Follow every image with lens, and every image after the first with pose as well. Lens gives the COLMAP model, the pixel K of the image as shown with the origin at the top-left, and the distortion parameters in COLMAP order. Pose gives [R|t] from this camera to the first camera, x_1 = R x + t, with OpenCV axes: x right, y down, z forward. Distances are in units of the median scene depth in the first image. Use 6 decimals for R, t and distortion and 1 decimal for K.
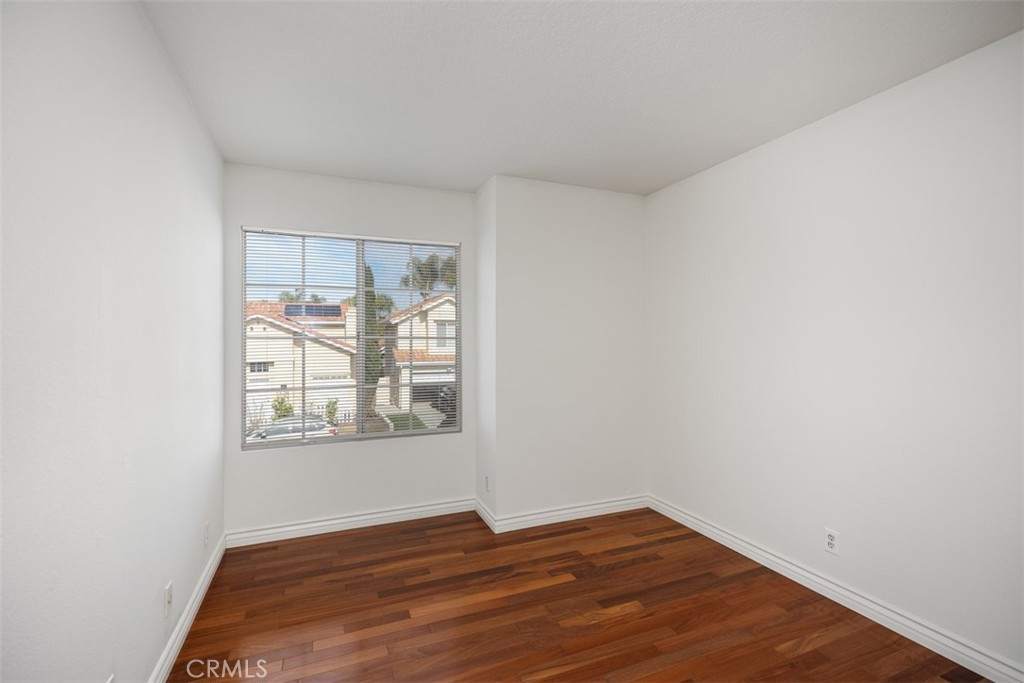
lens RADIAL K [[472.1, 0, 512.2], [0, 472.1, 346.2], [0, 0, 1]] dist [0.004253, 0.000227]
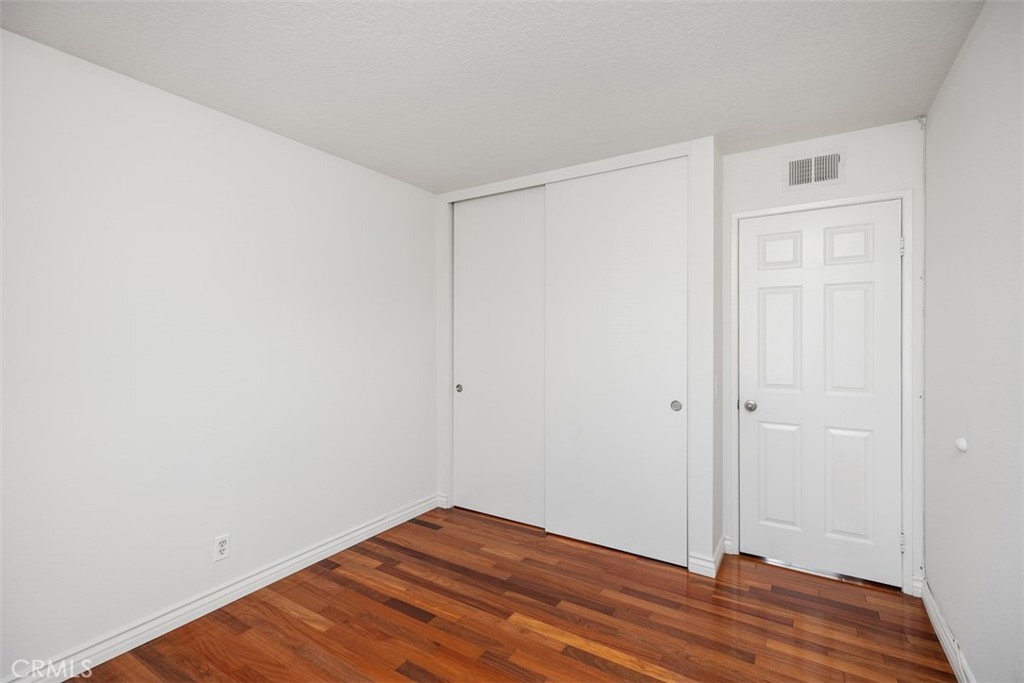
lens RADIAL K [[472.1, 0, 509.5], [0, 472.1, 334.8], [0, 0, 1]] dist [0.004253, 0.000227]
pose [[-0.578893, -0.000599, 0.815403, -0.519883], [0.014475, 0.999835, 0.011011, -0.039193], [-0.815275, 0.018177, -0.578789, 1.156925]]
